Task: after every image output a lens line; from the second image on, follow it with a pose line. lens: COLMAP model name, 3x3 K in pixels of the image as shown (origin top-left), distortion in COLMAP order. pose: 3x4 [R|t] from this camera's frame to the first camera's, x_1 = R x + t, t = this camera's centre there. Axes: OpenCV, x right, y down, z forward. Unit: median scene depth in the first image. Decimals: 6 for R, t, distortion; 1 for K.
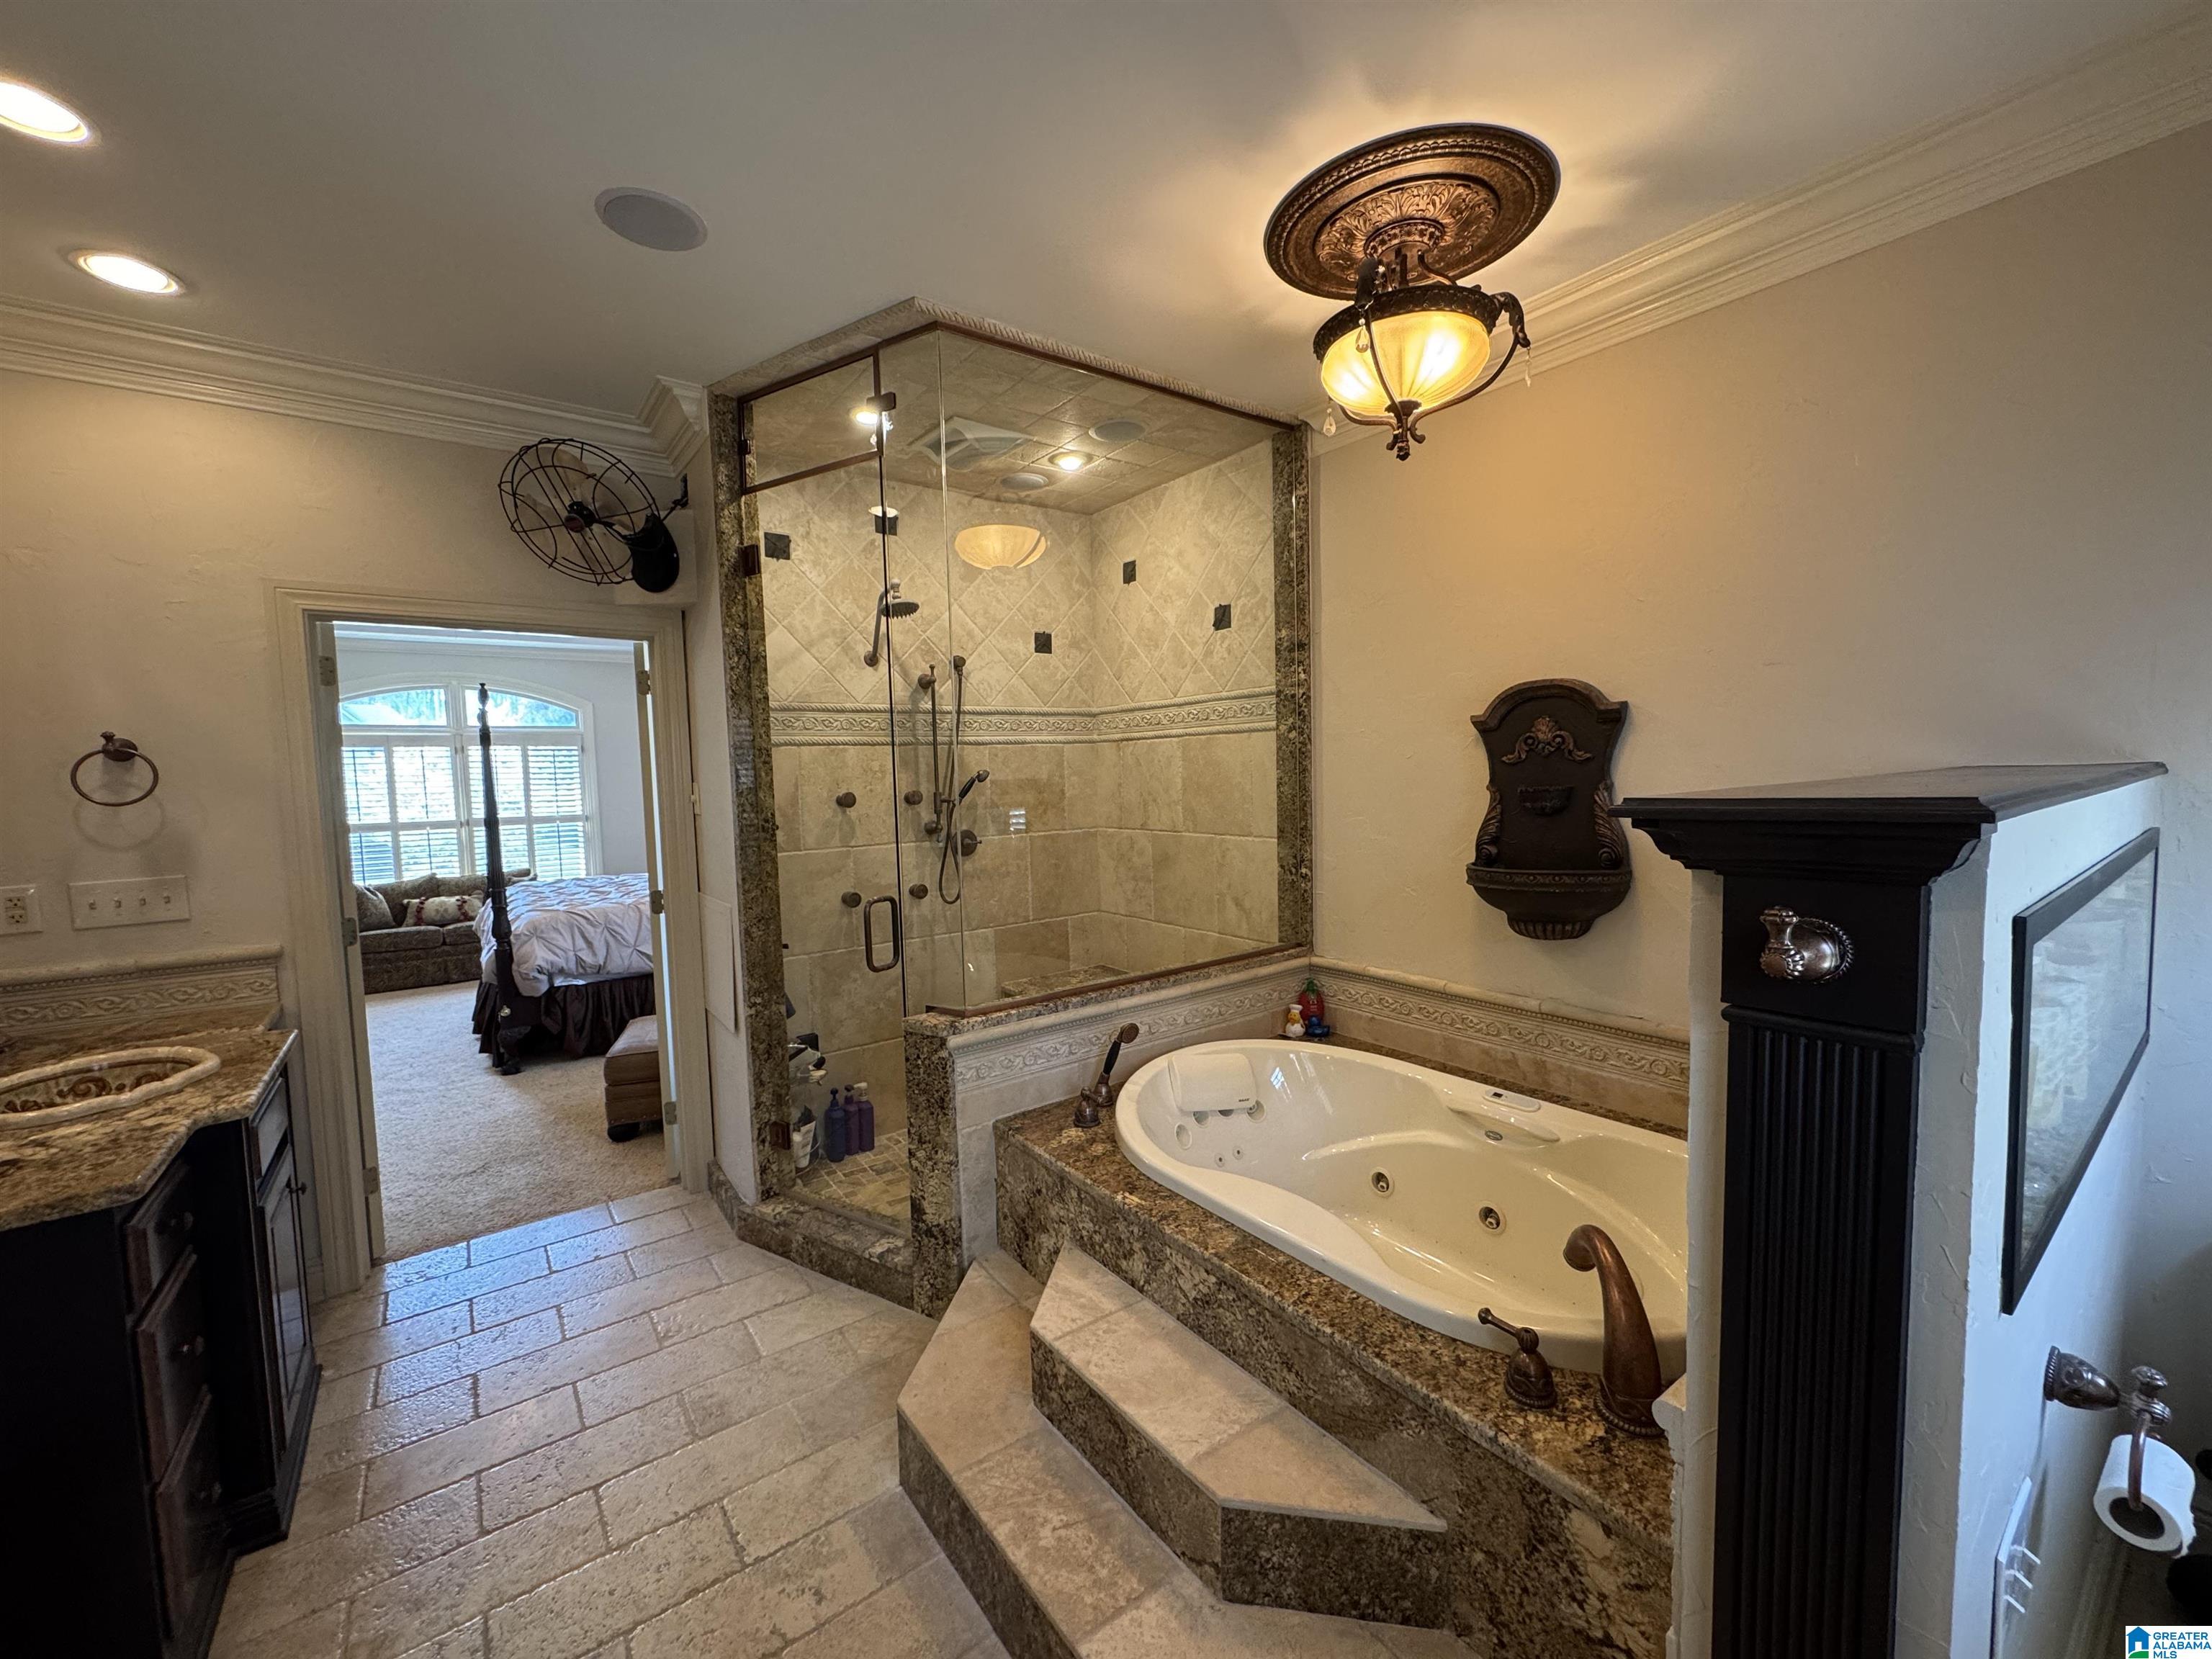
lens RADIAL K [[872.8, 0, 1102.8], [0, 872.8, 831.7], [0, 0, 1]] dist [-0.002544, 0.000052]
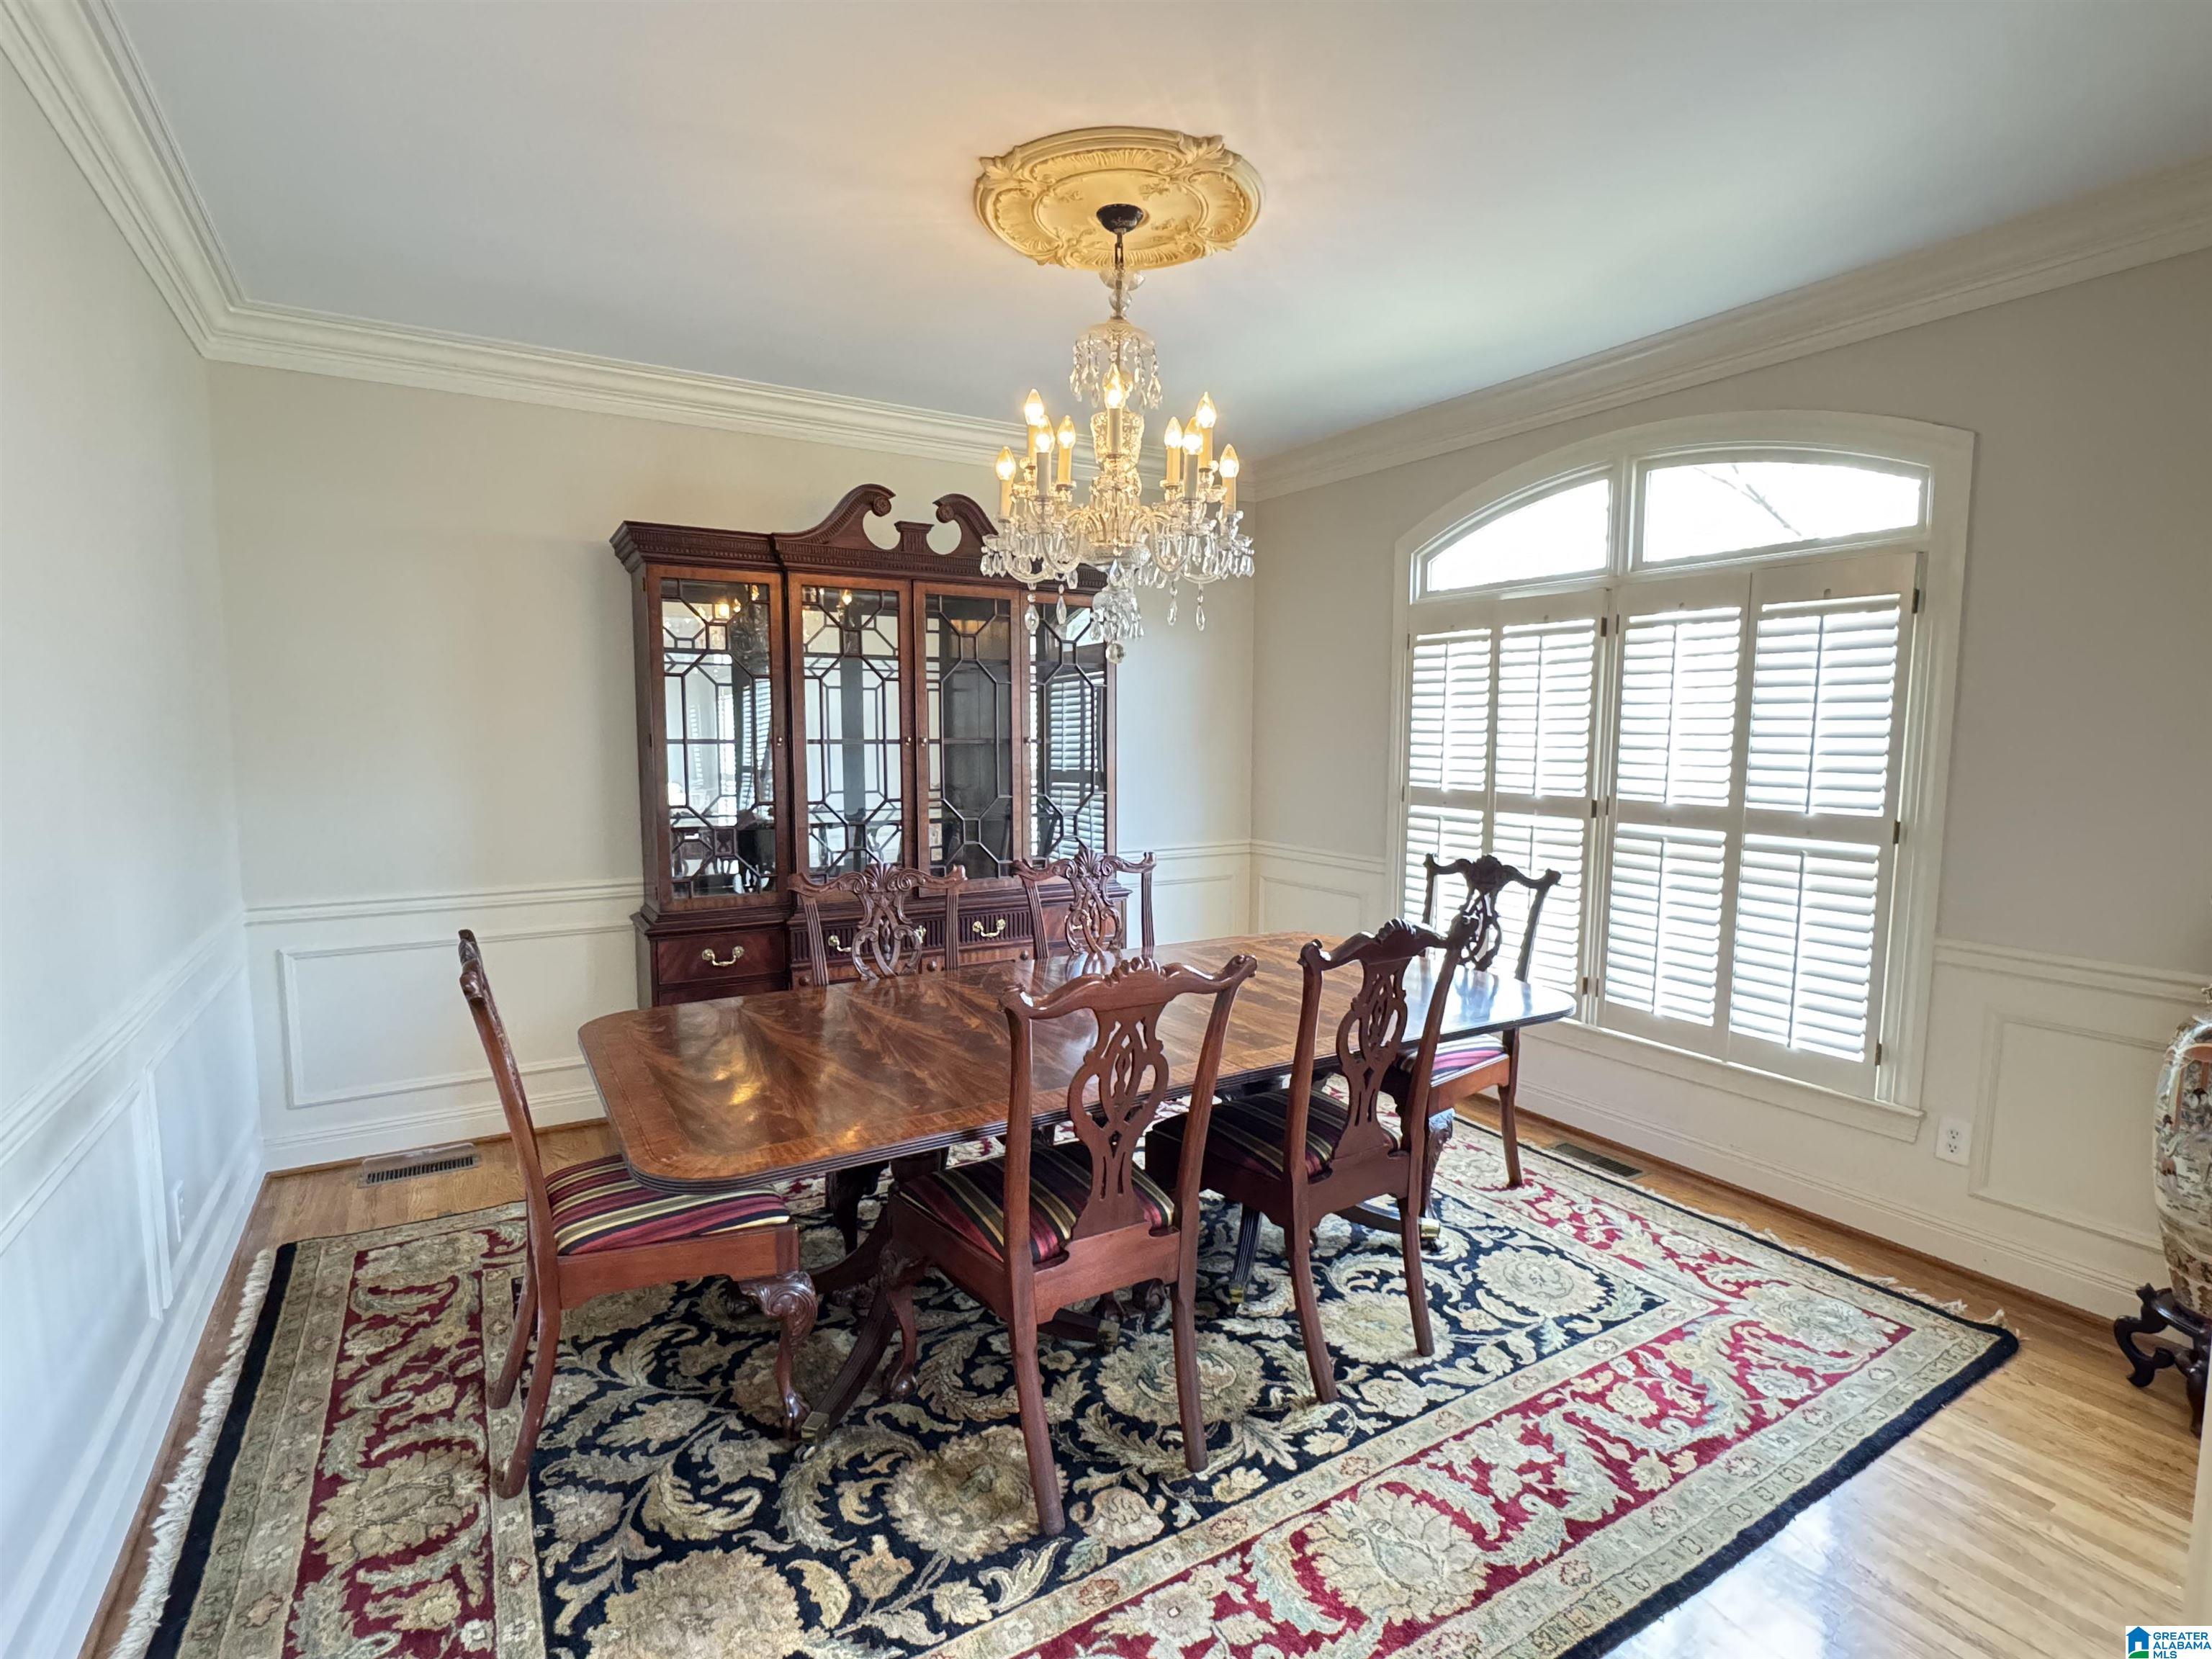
lens RADIAL K [[1074.7, 0, 1112.2], [0, 1074.7, 834.2], [0, 0, 1]] dist [-0.002226, 0.000355]
pose [[-0.095681, 0.118978, -0.988276, -0.240557], [-0.071358, 0.989457, 0.126029, -0.050563], [0.992851, 0.082580, -0.086182, 0.916927]]
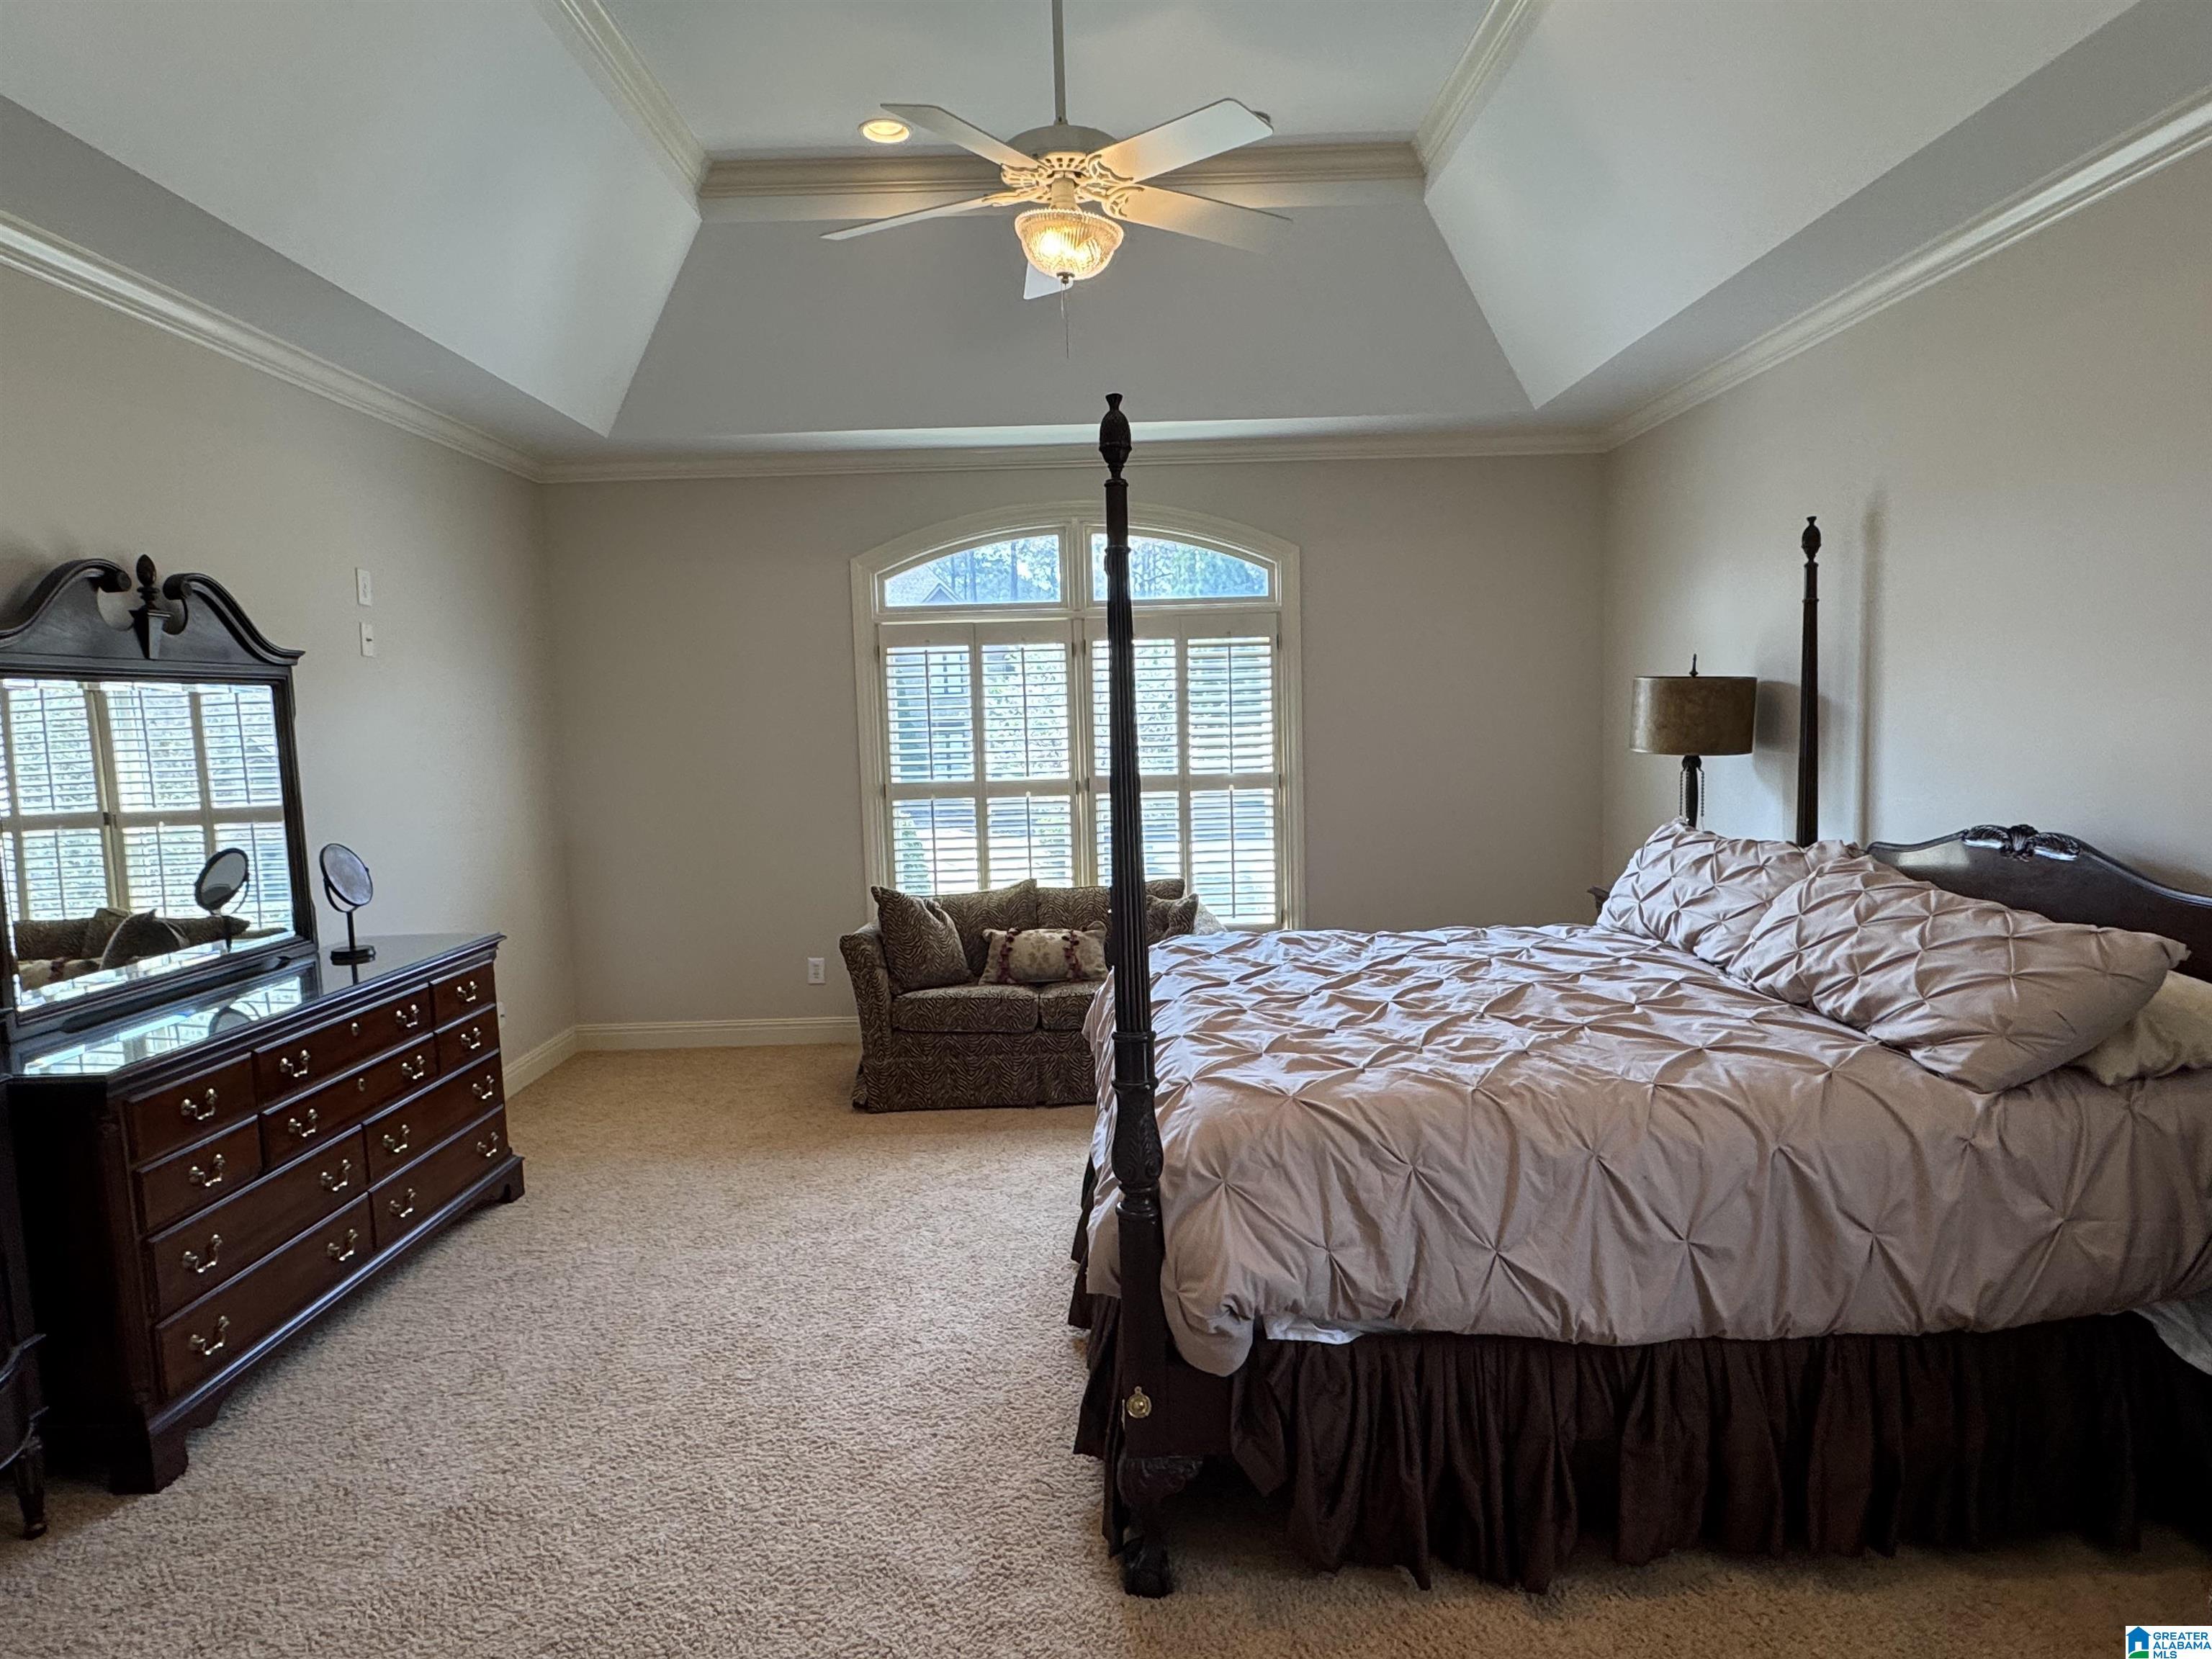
lens RADIAL K [[1295.0, 0, 1096.0], [0, 1295.0, 845.3], [0, 0, 1]] dist [-0.000531, -0.001352]
pose [[0.806077, 0.059902, -0.588771, -0.287626], [-0.031670, 0.997805, 0.058158, -0.021855], [0.590962, -0.028234, 0.806205, 0.408819]]
